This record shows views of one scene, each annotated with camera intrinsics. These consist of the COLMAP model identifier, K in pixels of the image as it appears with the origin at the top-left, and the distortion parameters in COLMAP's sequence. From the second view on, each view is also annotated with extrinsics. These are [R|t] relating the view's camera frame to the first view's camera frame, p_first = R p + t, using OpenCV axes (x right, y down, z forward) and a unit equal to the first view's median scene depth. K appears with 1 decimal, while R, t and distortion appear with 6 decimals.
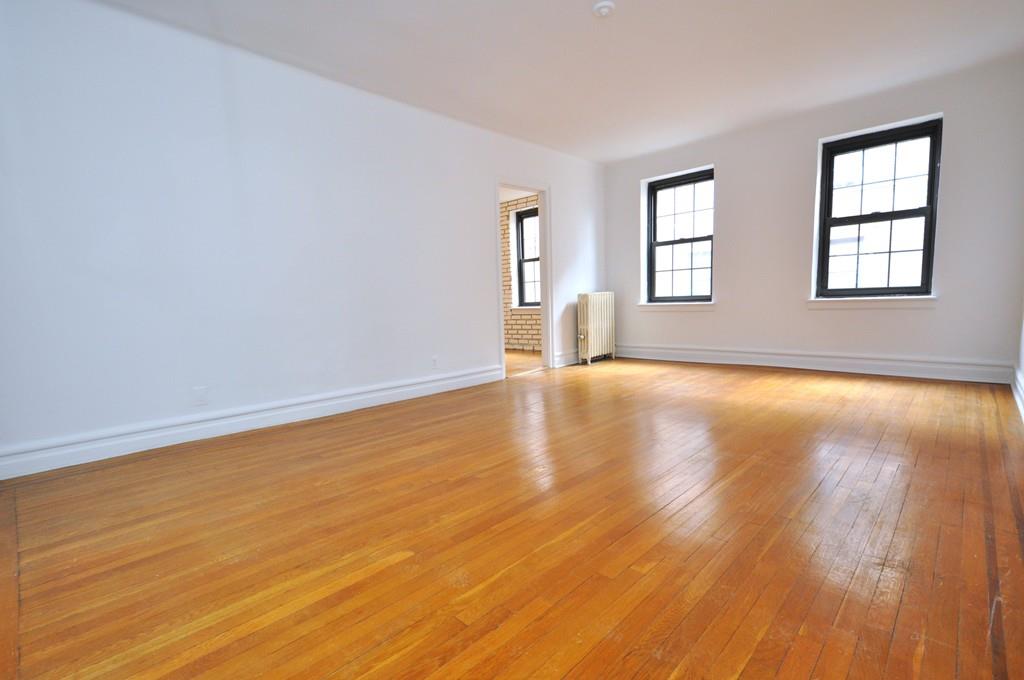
lens RADIAL K [[478.1, 0, 493.9], [0, 478.1, 359.7], [0, 0, 1]] dist [0.008627, -0.000718]
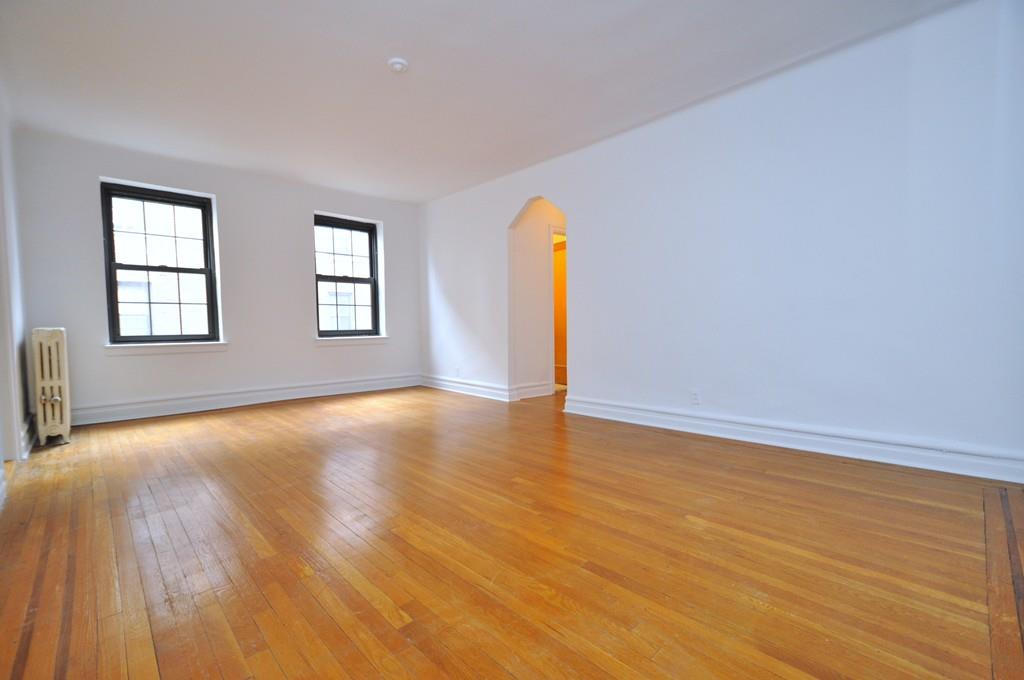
lens RADIAL K [[449.9, 0, 551.7], [0, 449.9, 353.5], [0, 0, 1]] dist [-0.016672, 0.000073]
pose [[-0.043301, -0.022010, 0.998820, -0.509504], [0.141109, 0.989600, 0.027924, -0.041478], [-0.989047, 0.142151, -0.039745, 0.511316]]
